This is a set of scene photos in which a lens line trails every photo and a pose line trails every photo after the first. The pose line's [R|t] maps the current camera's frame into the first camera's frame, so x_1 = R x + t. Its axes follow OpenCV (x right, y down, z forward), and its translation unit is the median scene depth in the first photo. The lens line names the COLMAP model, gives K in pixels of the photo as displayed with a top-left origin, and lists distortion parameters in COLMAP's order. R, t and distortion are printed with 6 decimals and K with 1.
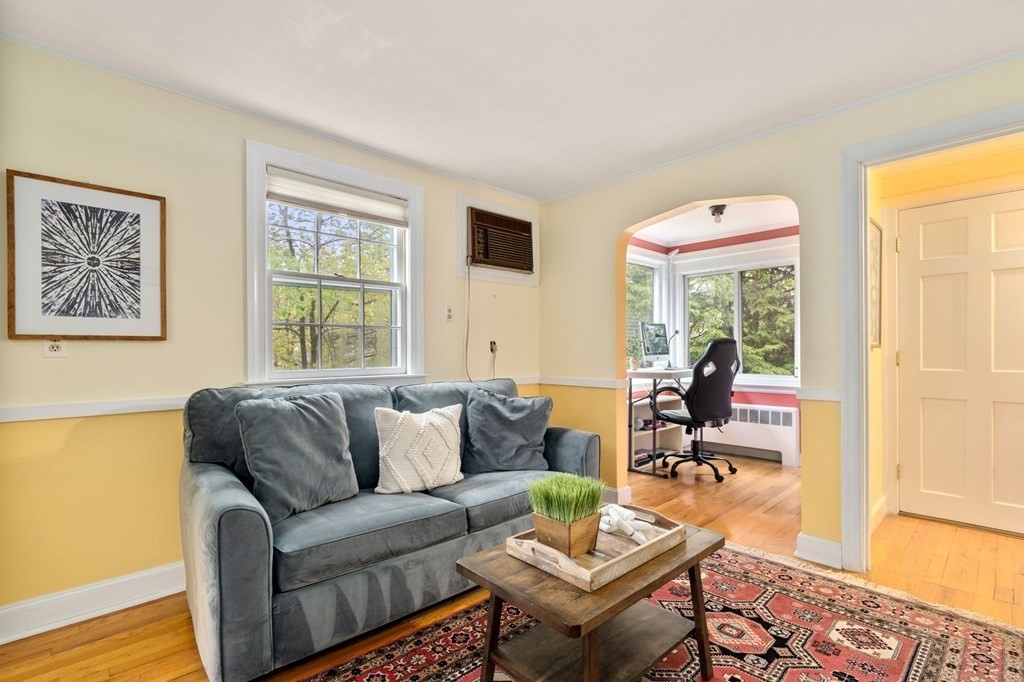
lens RADIAL K [[481.8, 0, 515.0], [0, 481.8, 349.2], [0, 0, 1]] dist [-0.000636, -0.000438]
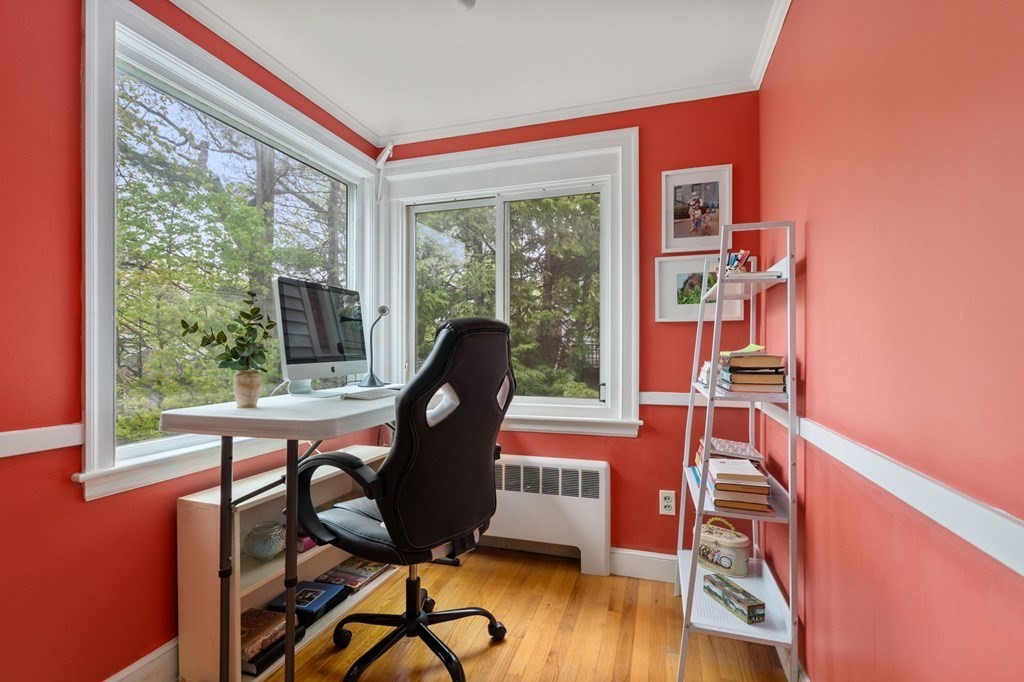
lens RADIAL K [[481.8, 0, 515.0], [0, 481.8, 349.2], [0, 0, 1]] dist [-0.000636, -0.000438]
pose [[0.881788, 0.003532, 0.471633, 0.279491], [-0.004096, 0.999992, 0.000169, 0.001142], [-0.471628, -0.002081, 0.881795, 0.652405]]
